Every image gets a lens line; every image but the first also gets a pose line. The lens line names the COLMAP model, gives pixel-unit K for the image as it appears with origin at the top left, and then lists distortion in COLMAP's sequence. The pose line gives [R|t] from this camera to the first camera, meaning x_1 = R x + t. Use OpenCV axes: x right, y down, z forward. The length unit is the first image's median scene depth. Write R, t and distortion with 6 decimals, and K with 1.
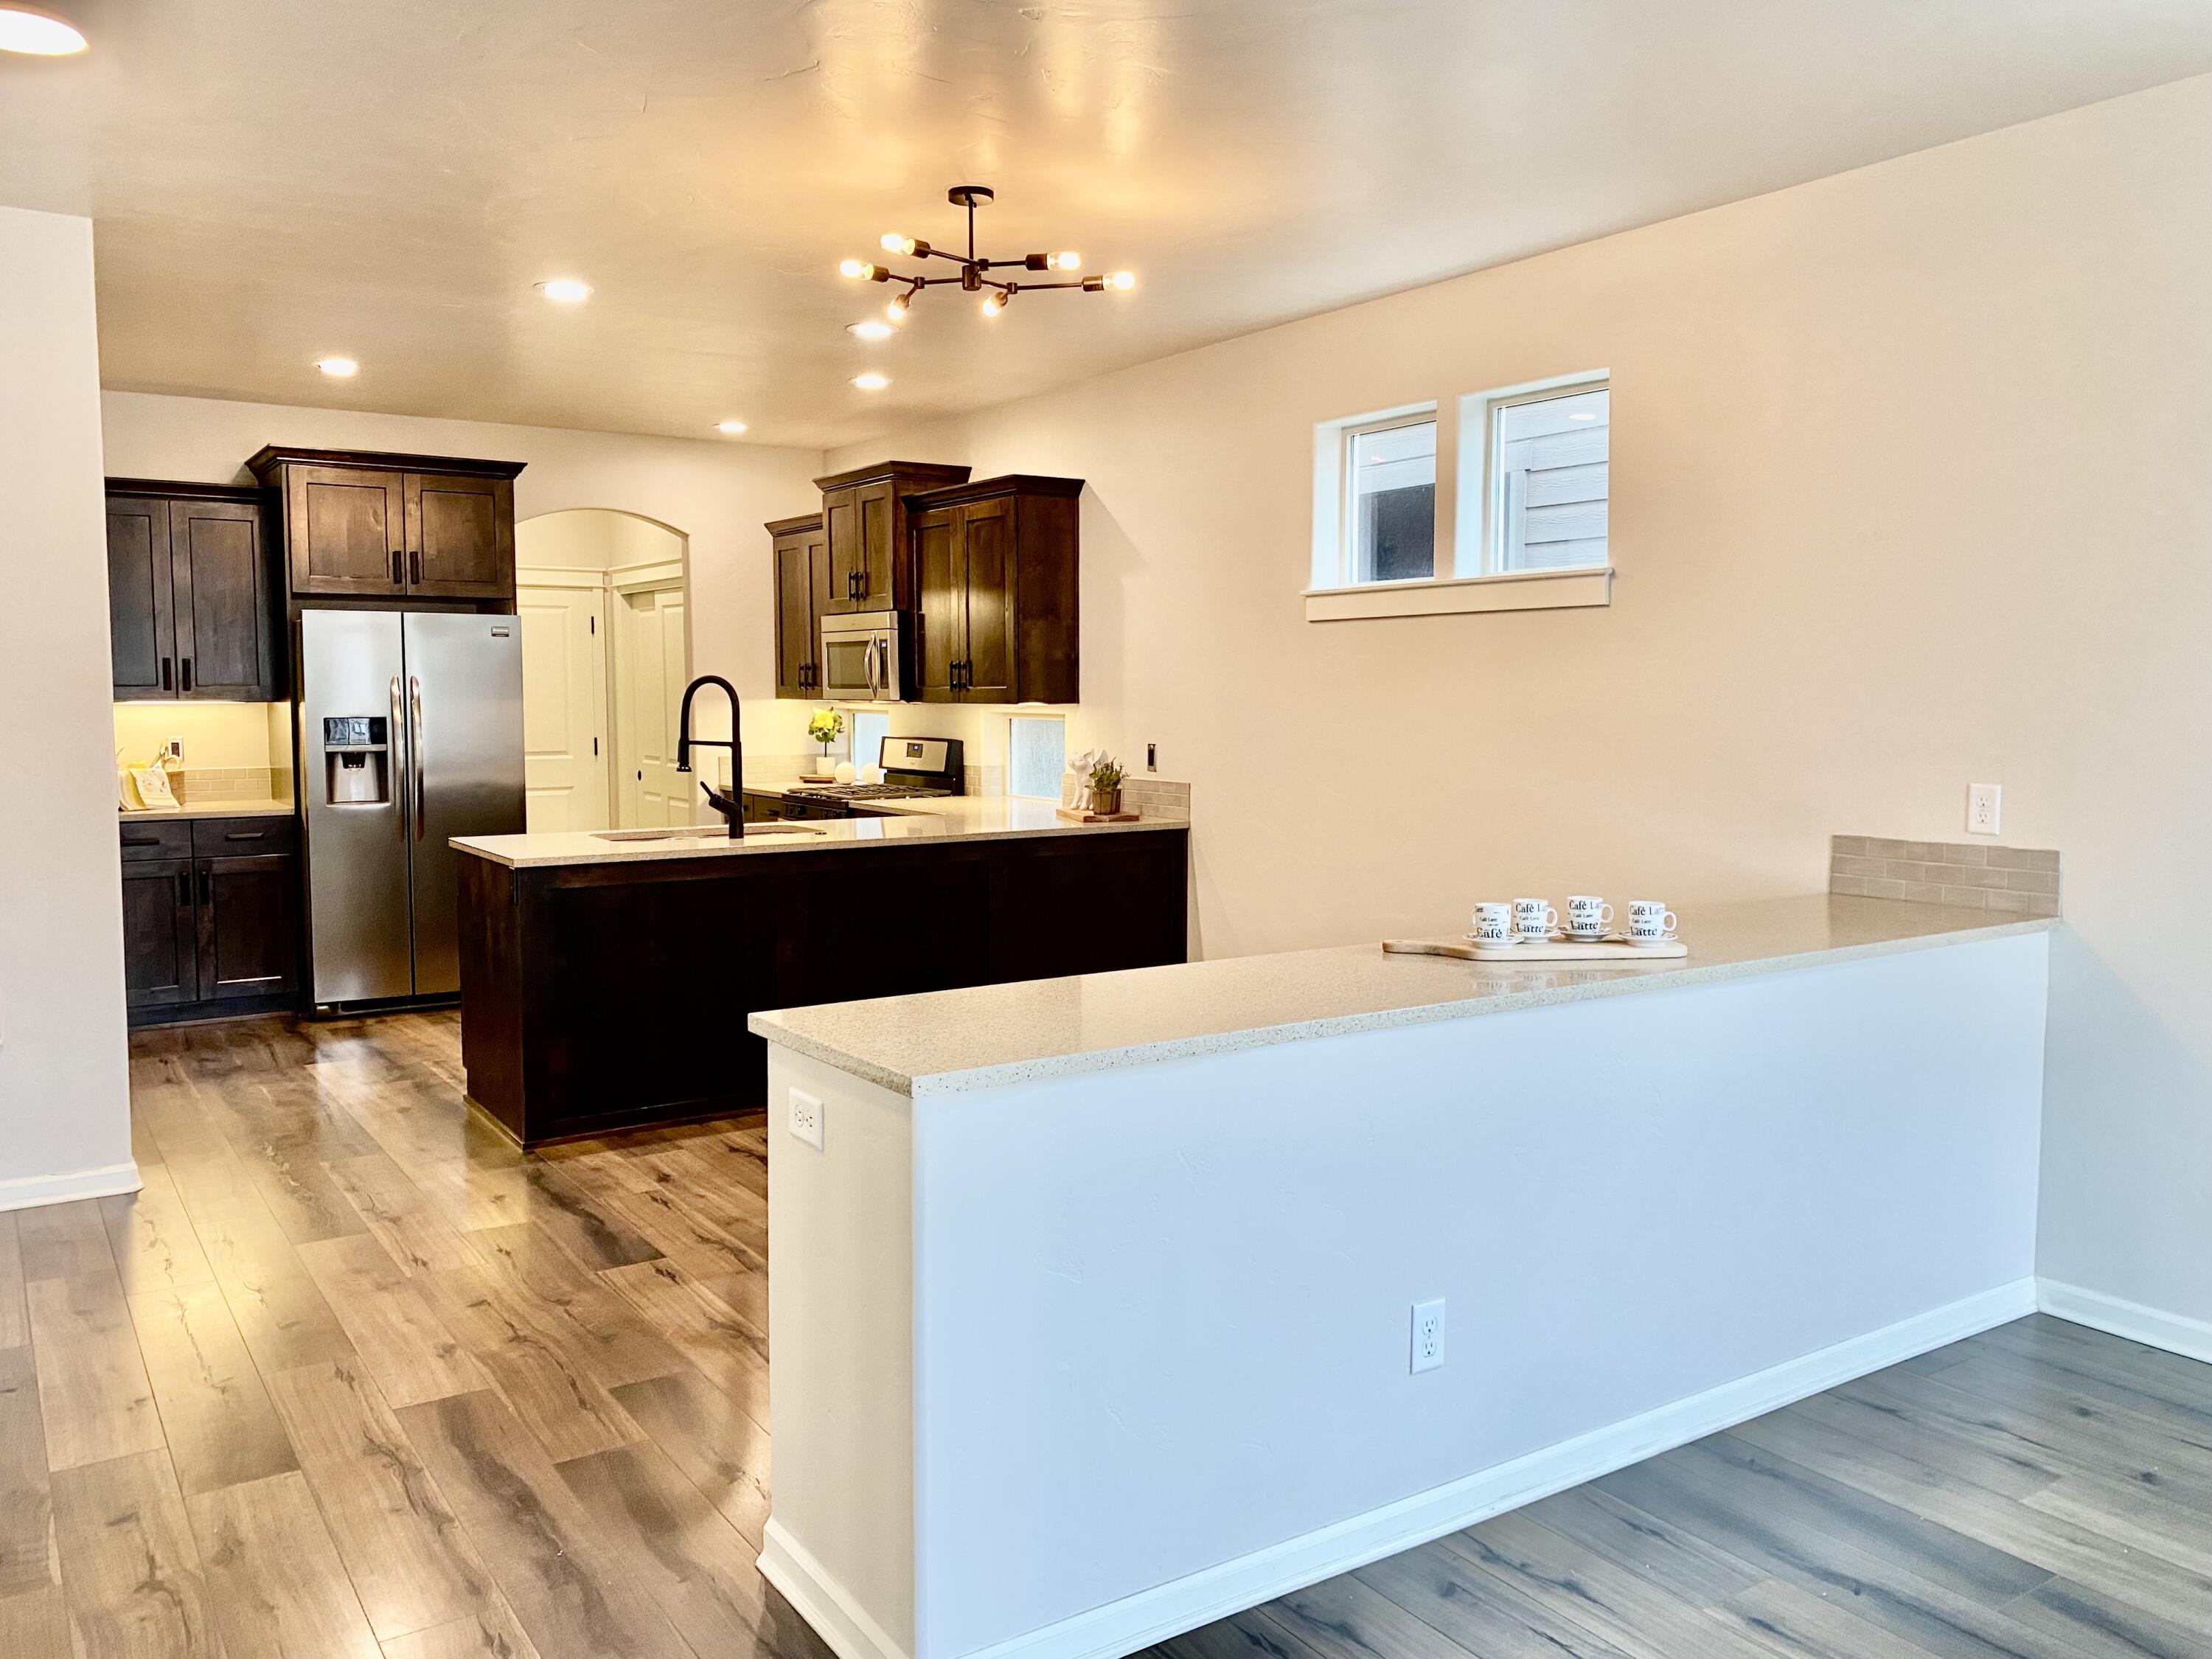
lens RADIAL K [[1688.2, 0, 1106.0], [0, 1688.2, 829.5], [0, 0, 1]] dist [0.019707, -0.004300]
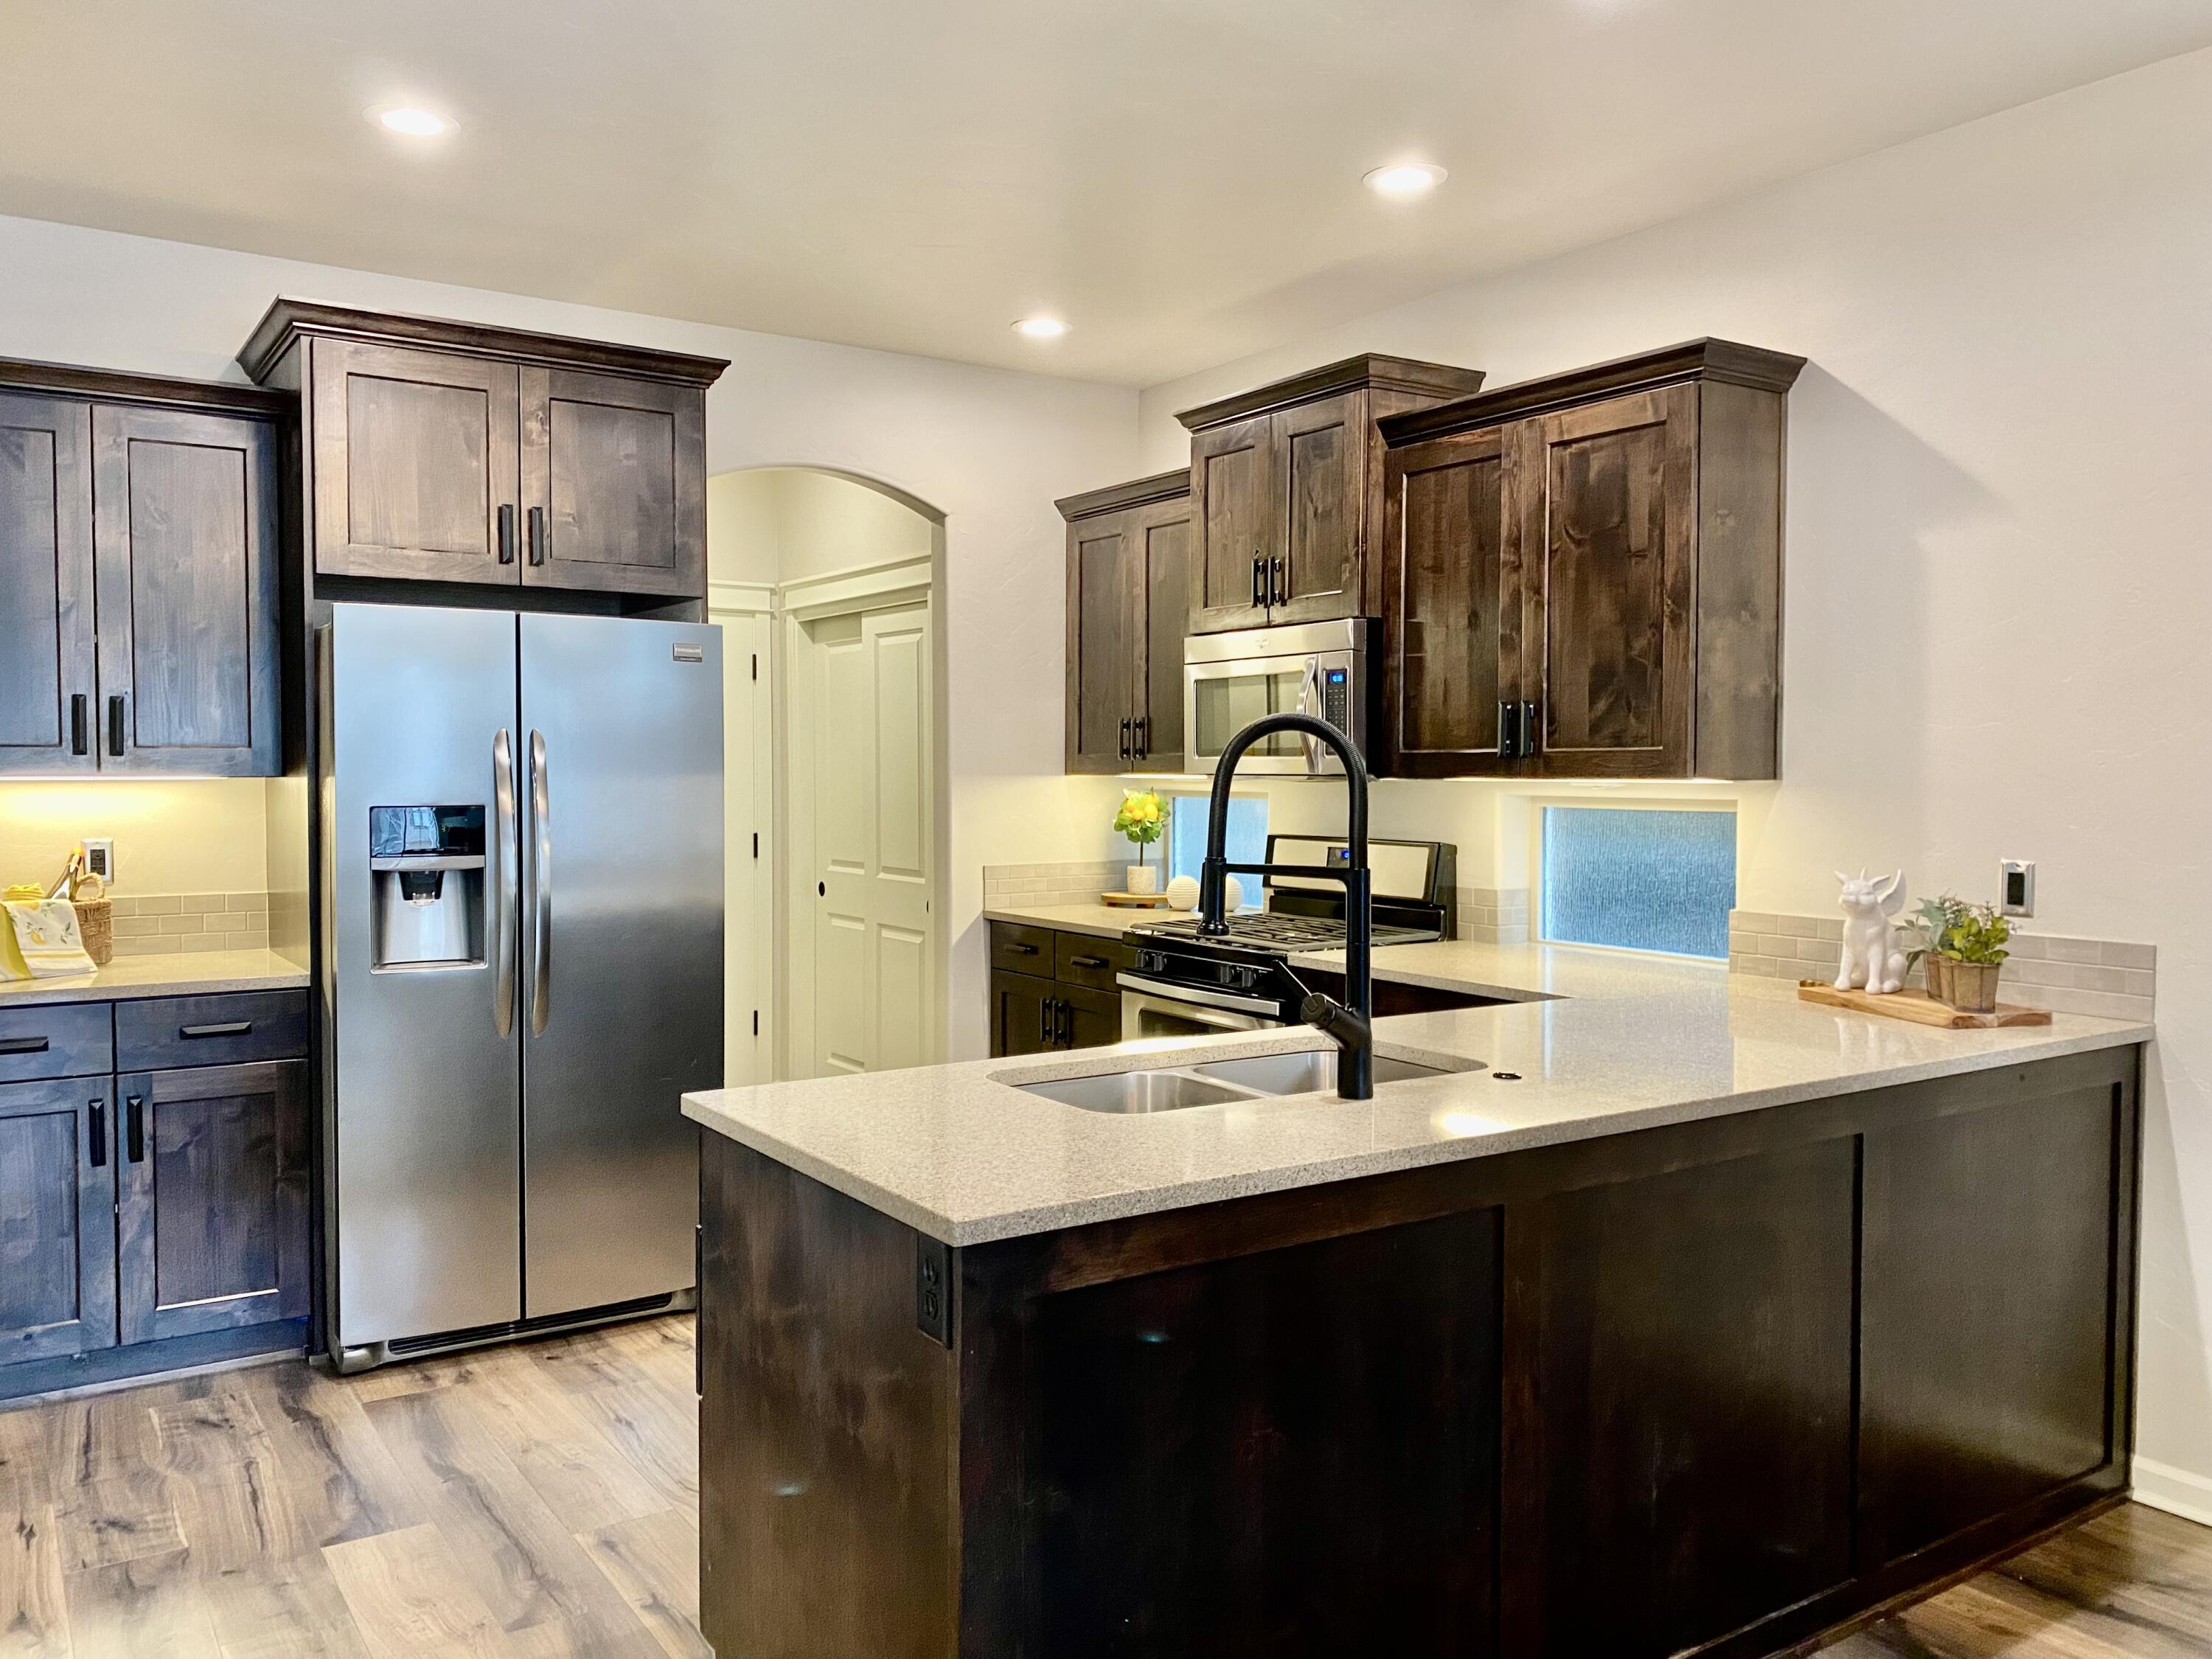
lens RADIAL K [[1677.6, 0, 1100.9], [0, 1677.6, 840.2], [0, 0, 1]] dist [0.062449, -0.065243]
pose [[0.999972, 0.001472, -0.007317, -0.219800], [-0.001780, 0.999103, -0.042303, -0.031907], [0.007248, 0.042315, 0.999078, 0.453780]]
